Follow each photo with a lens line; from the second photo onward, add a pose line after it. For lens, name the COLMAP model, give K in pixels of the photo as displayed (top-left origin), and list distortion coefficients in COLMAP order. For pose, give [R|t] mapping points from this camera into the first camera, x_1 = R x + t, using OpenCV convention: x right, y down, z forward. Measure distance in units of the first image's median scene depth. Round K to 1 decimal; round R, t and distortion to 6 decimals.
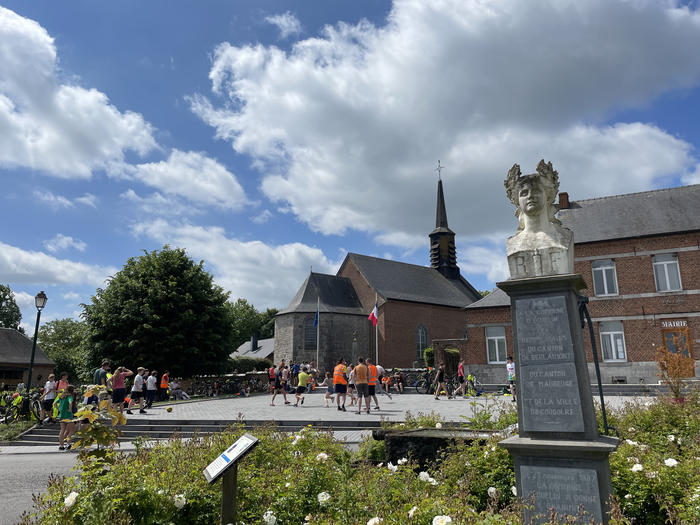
lens RADIAL K [[523.7, 0, 351.6], [0, 523.7, 257.3], [0, 0, 1]] dist [0.058080, -0.069356]
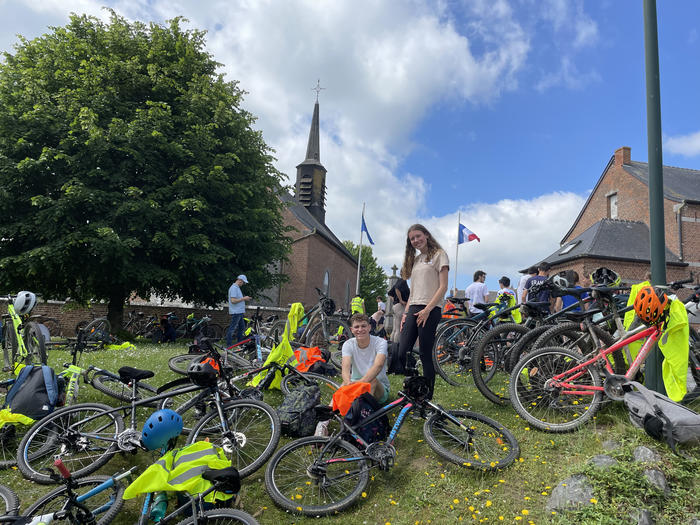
lens RADIAL K [[523.7, 0, 355.7], [0, 523.7, 258.8], [0, 0, 1]] dist [0.058080, -0.069356]
pose [[0.804308, 0.151002, 0.574706, -0.576429], [-0.196467, 0.980356, 0.017372, 0.173575], [-0.560793, -0.126884, 0.818176, 0.600521]]
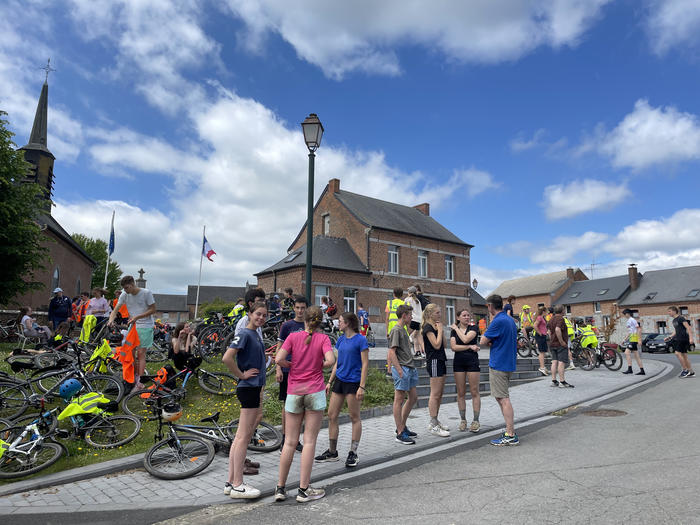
lens RADIAL K [[523.7, 0, 352.4], [0, 523.7, 263.0], [0, 0, 1]] dist [0.058080, -0.069356]
pose [[0.438446, 0.156263, 0.885069, -0.710042], [-0.217887, 0.973873, -0.064005, 0.152324], [-0.871946, -0.164782, 0.461038, 0.498006]]
